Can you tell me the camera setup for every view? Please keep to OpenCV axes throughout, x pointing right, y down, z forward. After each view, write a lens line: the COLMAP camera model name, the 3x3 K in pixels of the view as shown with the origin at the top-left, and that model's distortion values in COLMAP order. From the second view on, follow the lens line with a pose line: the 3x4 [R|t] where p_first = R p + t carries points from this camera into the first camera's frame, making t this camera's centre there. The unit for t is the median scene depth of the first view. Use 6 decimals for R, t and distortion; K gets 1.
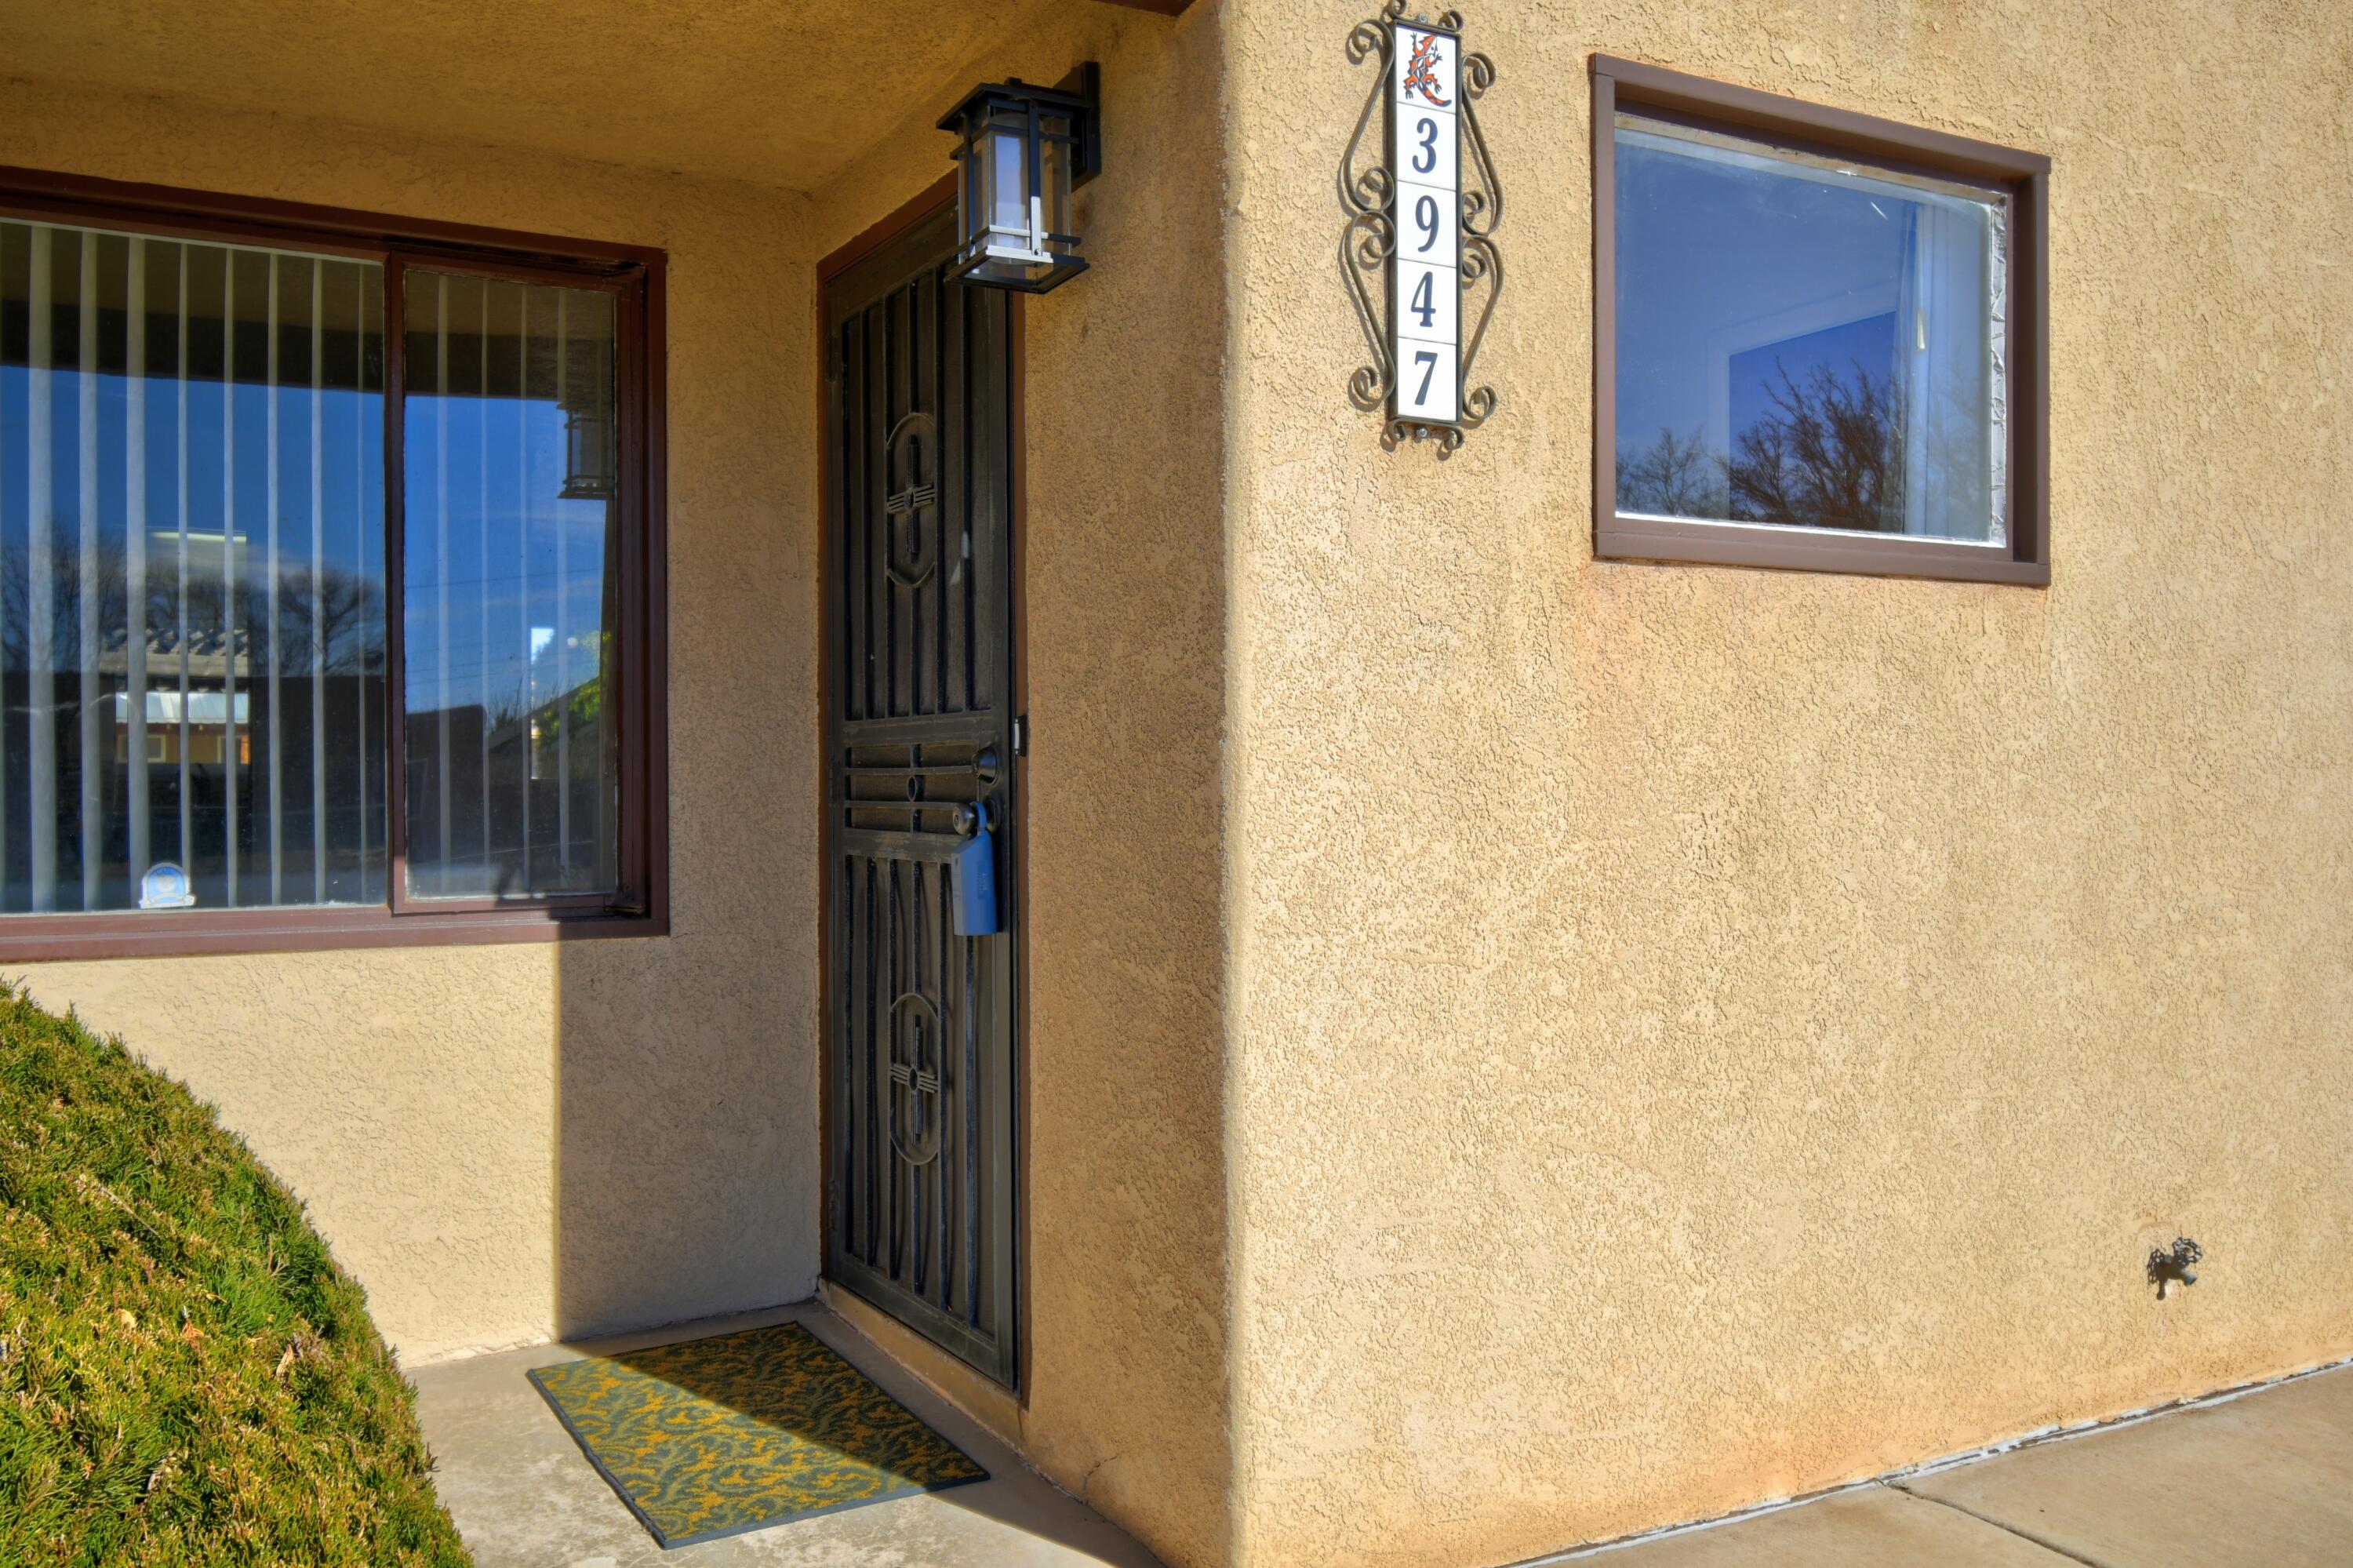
lens RADIAL K [[2007.4, 0, 1177.0], [0, 2007.4, 785.1], [0, 0, 1]] dist [0.005534, 0.001119]
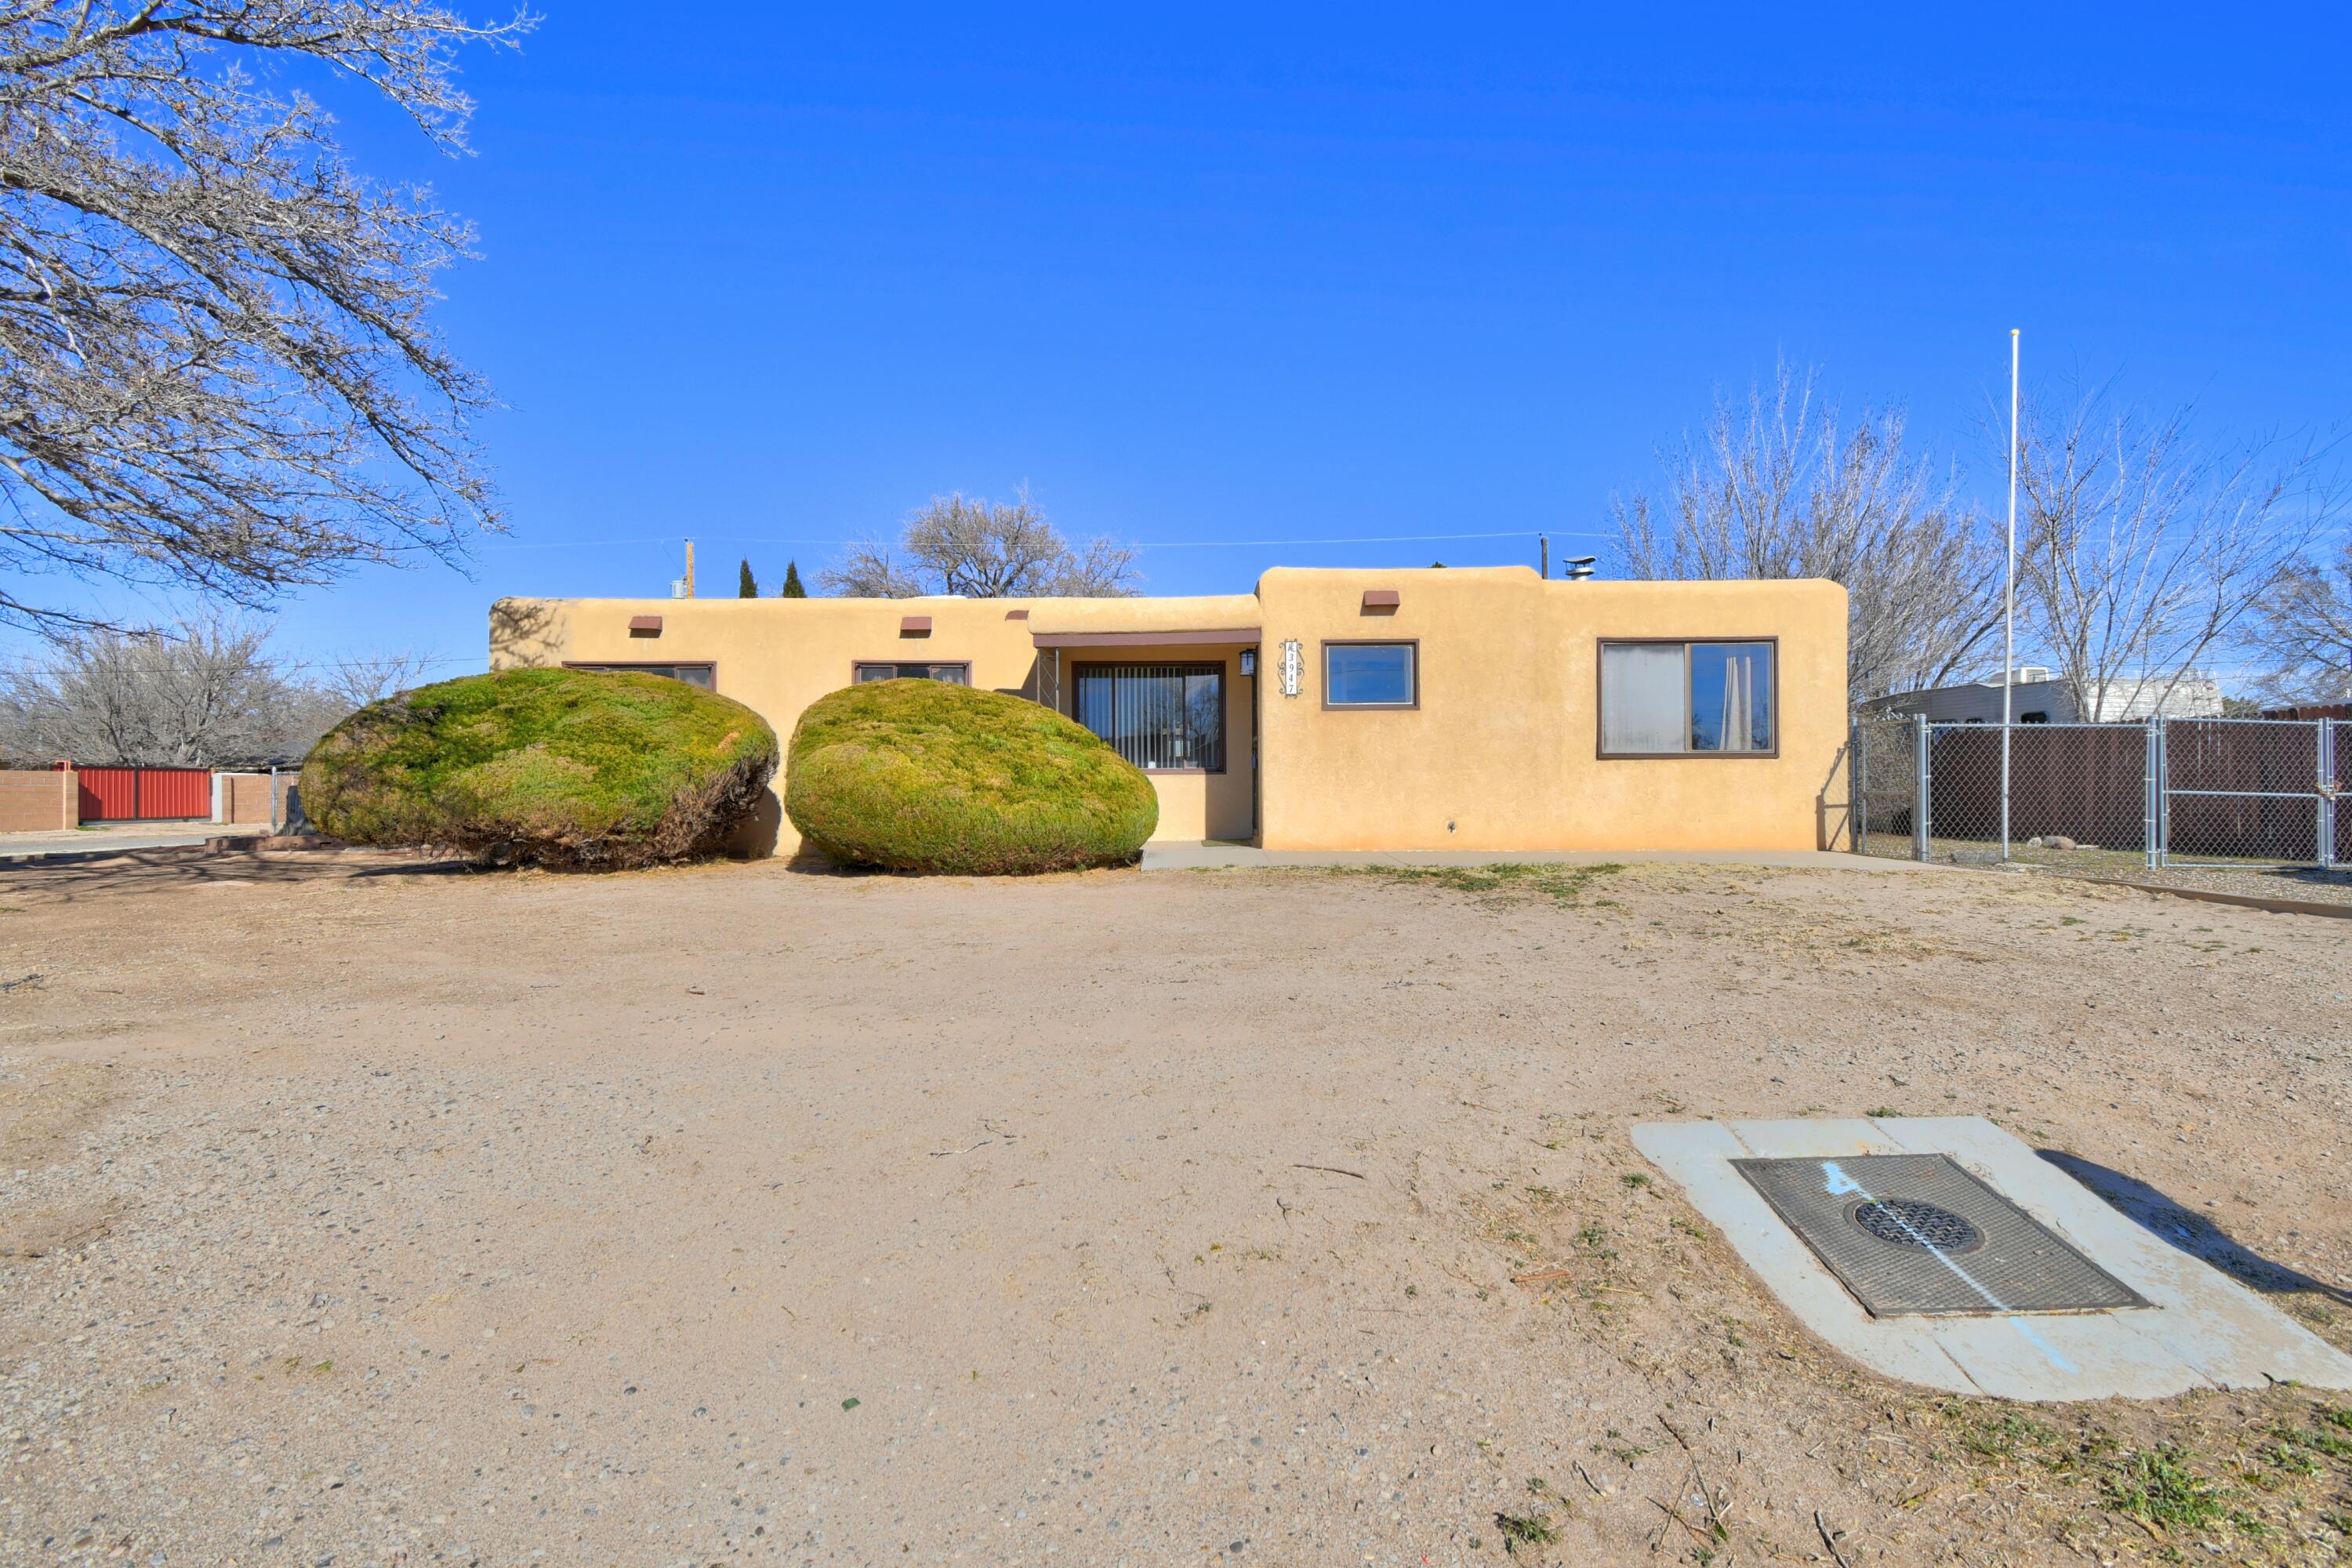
lens RADIAL K [[1139.3, 0, 1174.2], [0, 1139.3, 789.3], [0, 0, 1]] dist [-0.002380, -0.000398]
pose [[0.868214, -0.005377, -0.496160, 1.710640], [0.002133, 0.999972, -0.007105, 0.187038], [0.496185, 0.005110, 0.868202, -2.681896]]
